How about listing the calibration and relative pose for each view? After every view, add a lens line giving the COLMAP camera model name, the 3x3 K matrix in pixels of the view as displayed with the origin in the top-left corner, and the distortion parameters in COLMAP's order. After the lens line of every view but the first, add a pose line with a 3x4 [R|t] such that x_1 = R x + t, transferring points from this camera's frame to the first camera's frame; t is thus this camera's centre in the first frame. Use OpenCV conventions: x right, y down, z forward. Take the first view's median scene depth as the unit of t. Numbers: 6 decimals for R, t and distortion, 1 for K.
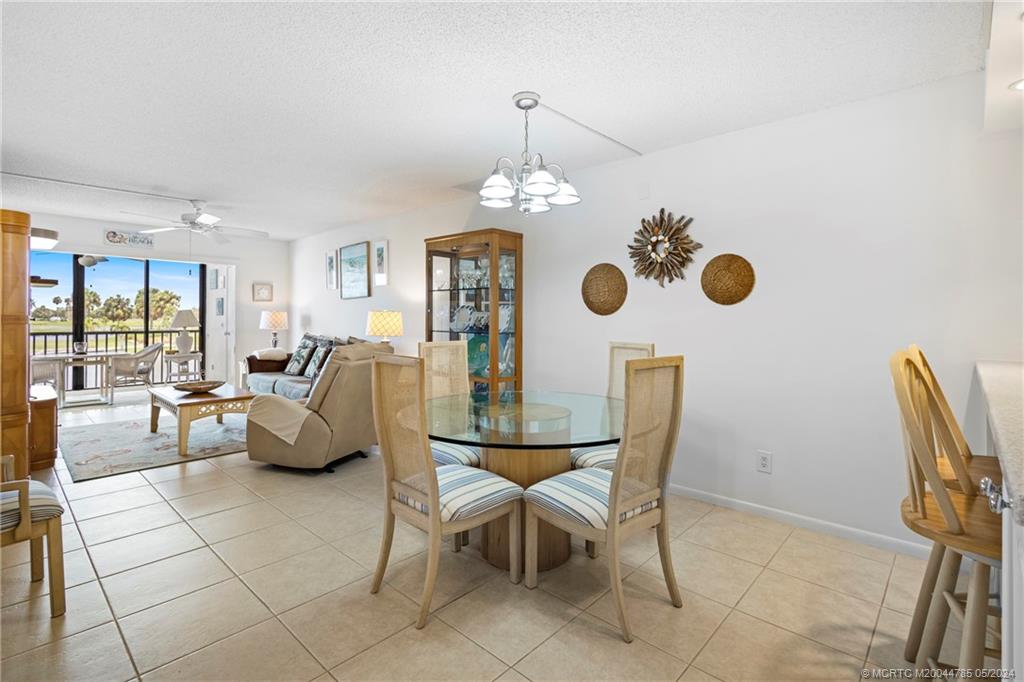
lens RADIAL K [[477.8, 0, 510.0], [0, 477.8, 331.3], [0, 0, 1]] dist [0.009297, -0.002279]
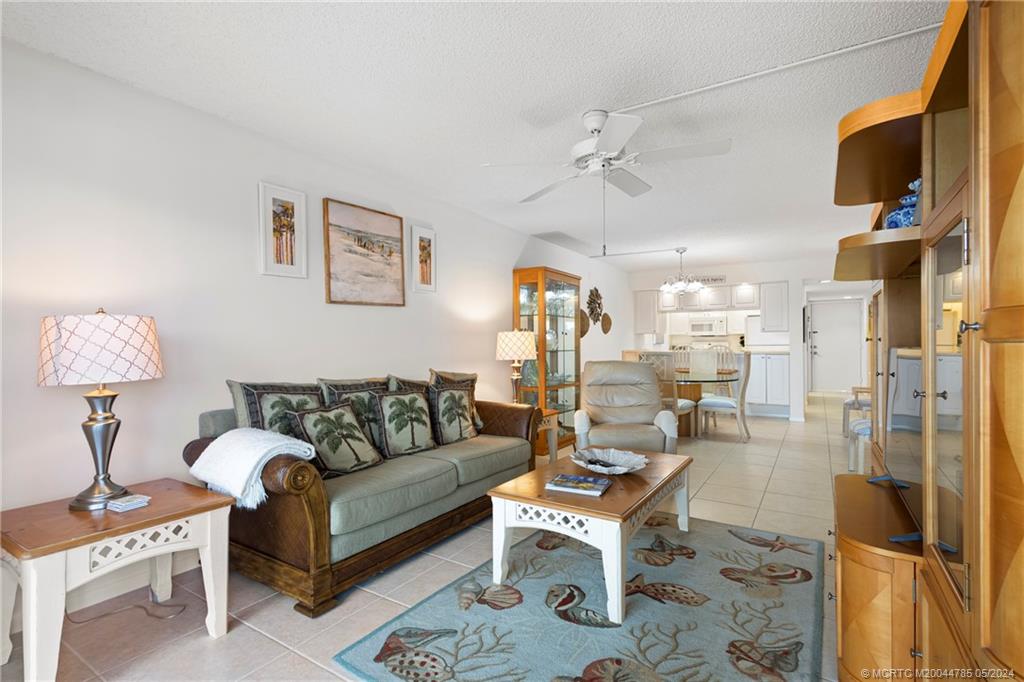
lens RADIAL K [[477.8, 0, 512.2], [0, 477.8, 343.6], [0, 0, 1]] dist [0.009297, -0.002279]
pose [[-0.164479, -0.006868, 0.986357, -0.880367], [0.030815, 0.999452, 0.012098, -0.024451], [-0.985899, 0.032384, -0.164178, 0.900891]]
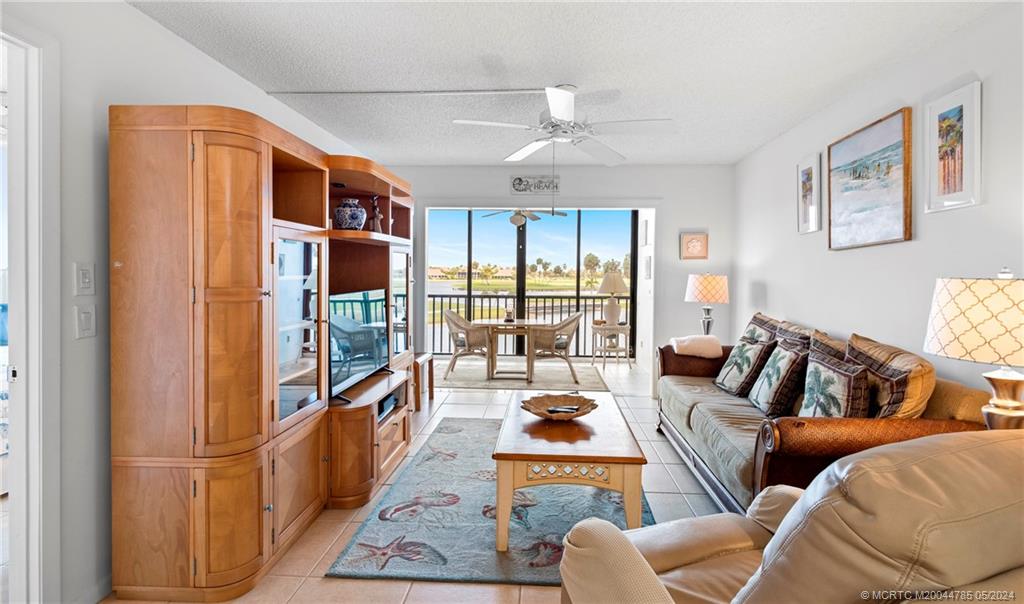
lens RADIAL K [[481.1, 0, 523.6], [0, 481.1, 278.0], [0, 0, 1]] dist [0.000978, -0.000266]
pose [[0.635552, 0.006038, -0.772034, -0.172868], [-0.028034, 0.999490, -0.015261, -0.022738], [0.771549, 0.031342, 0.635398, 0.450285]]
